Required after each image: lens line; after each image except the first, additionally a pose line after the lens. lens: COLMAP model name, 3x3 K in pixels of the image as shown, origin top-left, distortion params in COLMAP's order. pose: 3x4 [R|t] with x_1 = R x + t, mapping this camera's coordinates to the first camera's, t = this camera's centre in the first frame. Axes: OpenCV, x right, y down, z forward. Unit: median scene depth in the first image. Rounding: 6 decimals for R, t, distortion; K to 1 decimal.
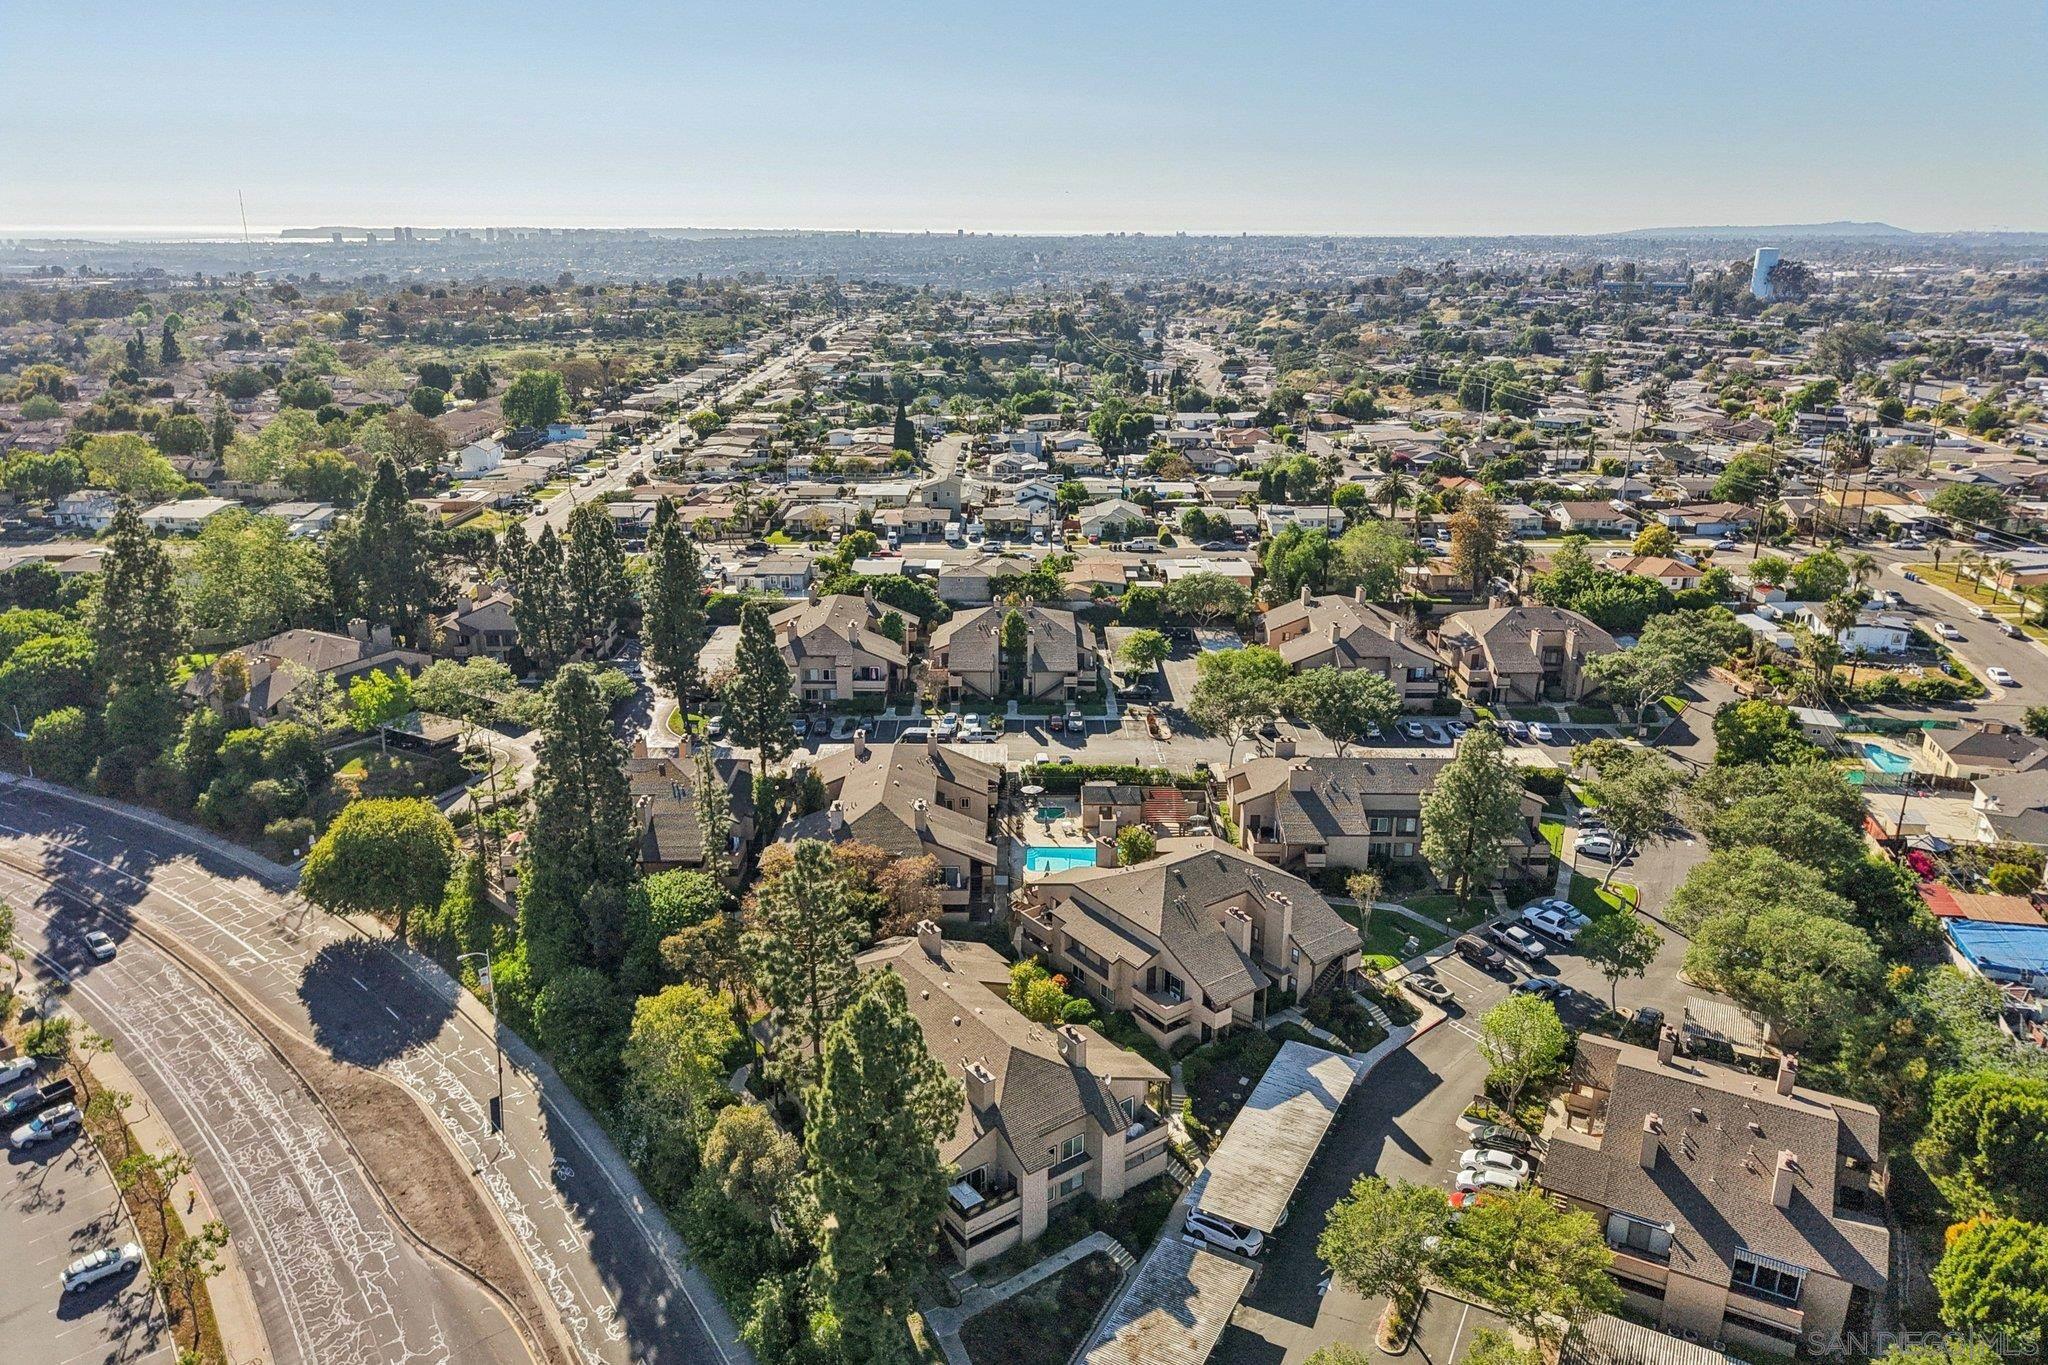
lens RADIAL K [[1398.1, 0, 1033.9], [0, 1398.1, 681.0], [0, 0, 1]] dist [0.015722, -0.001829]
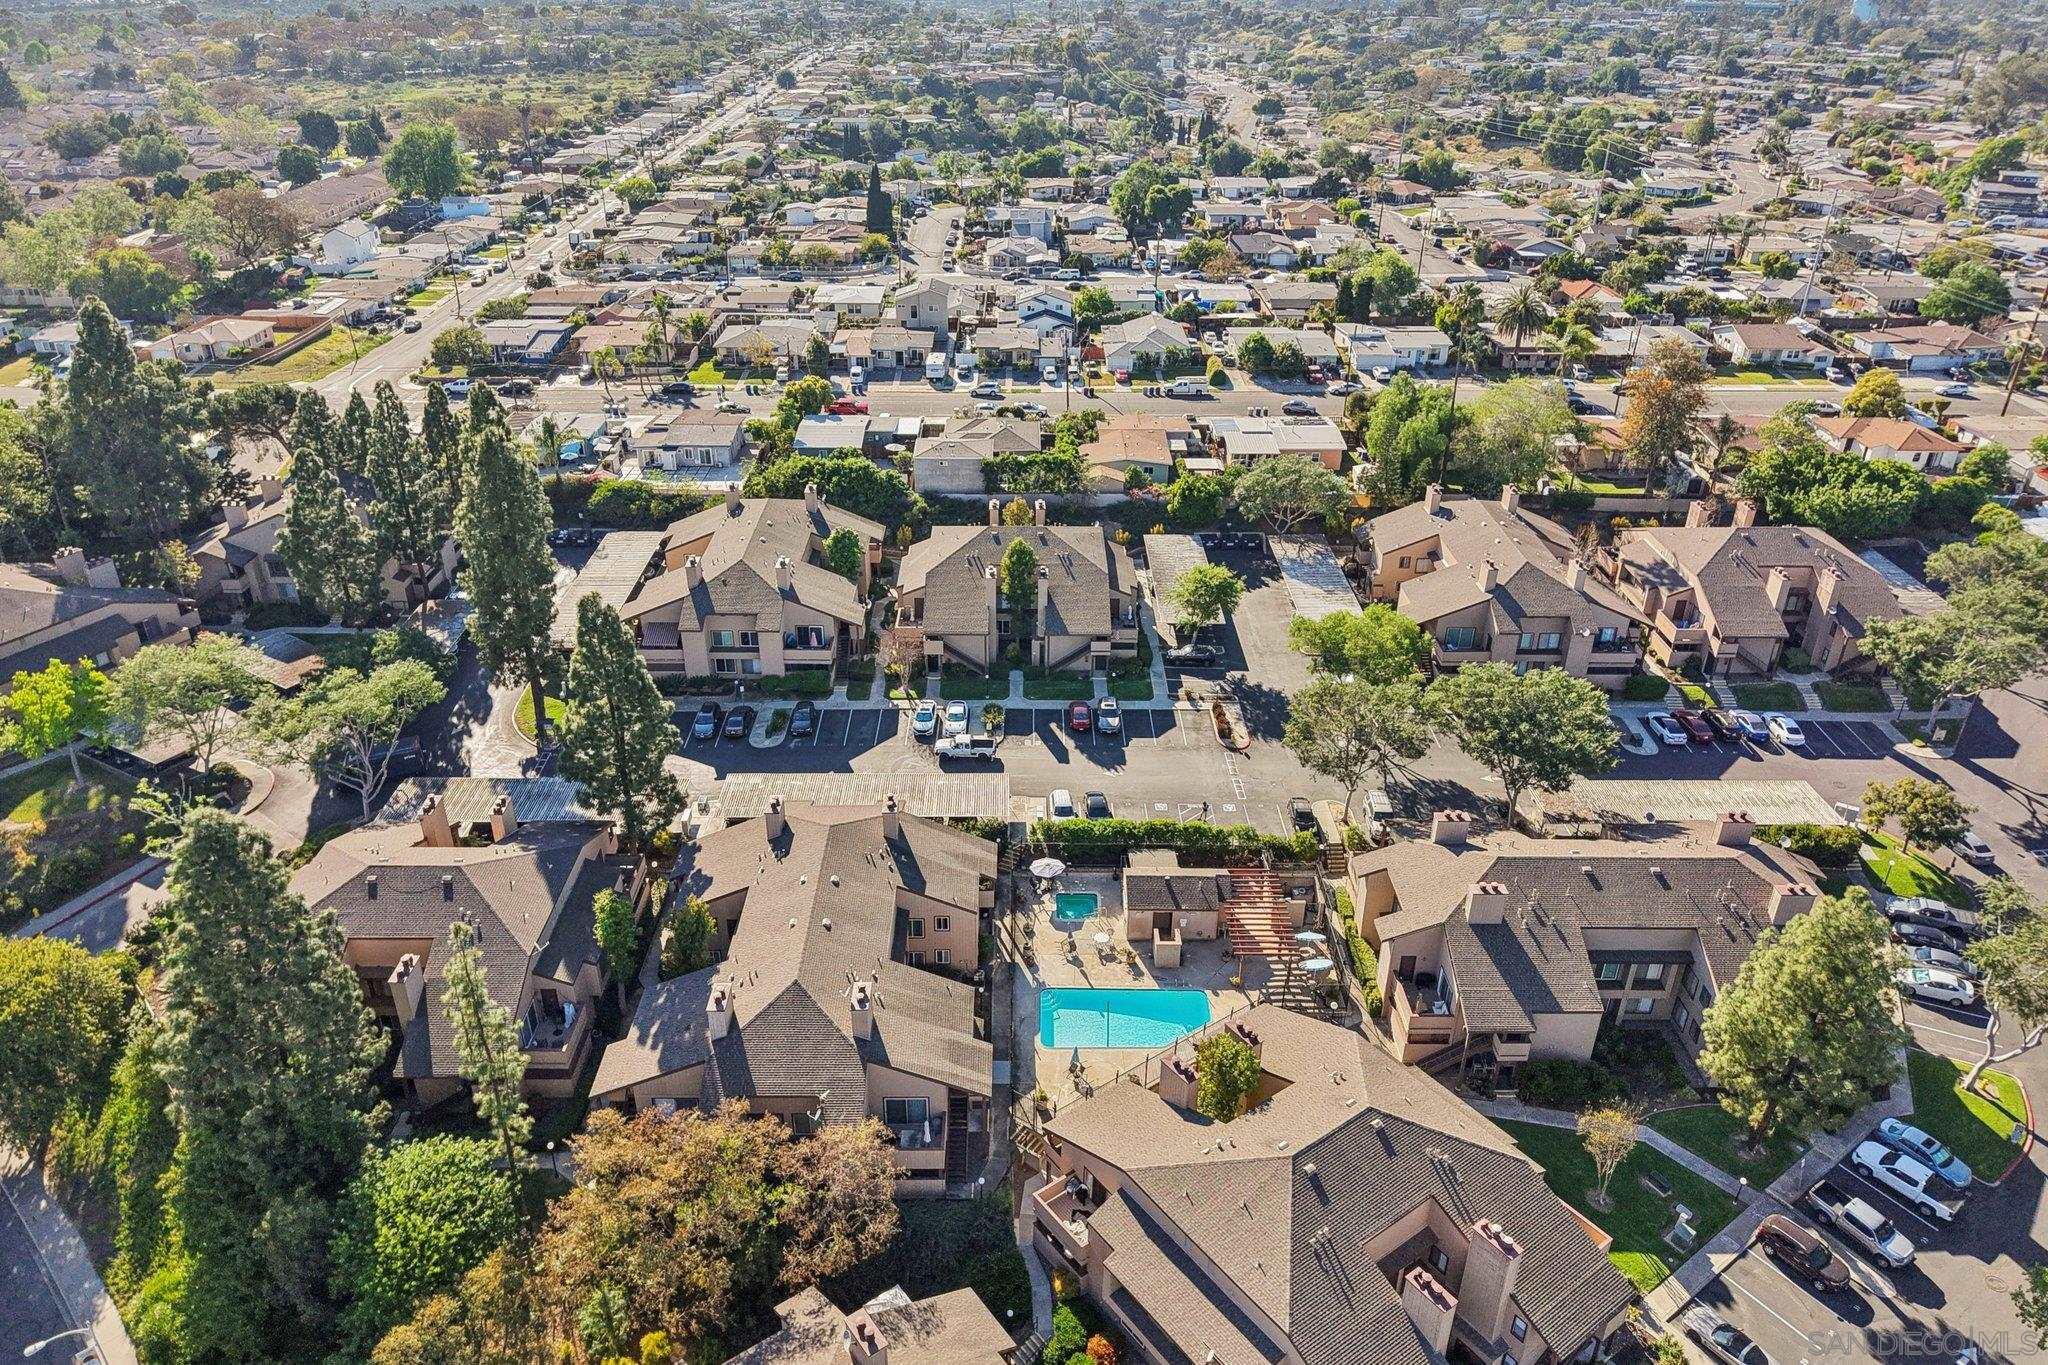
lens RADIAL K [[1397.4, 0, 1024.0], [0, 1397.4, 682.5], [0, 0, 1]] dist [-0.012209, 0.021000]
pose [[0.999970, 0.004527, -0.006242, -0.004747], [-0.003338, 0.983872, 0.178844, -0.068513], [0.006950, -0.178818, 0.983858, 0.208870]]
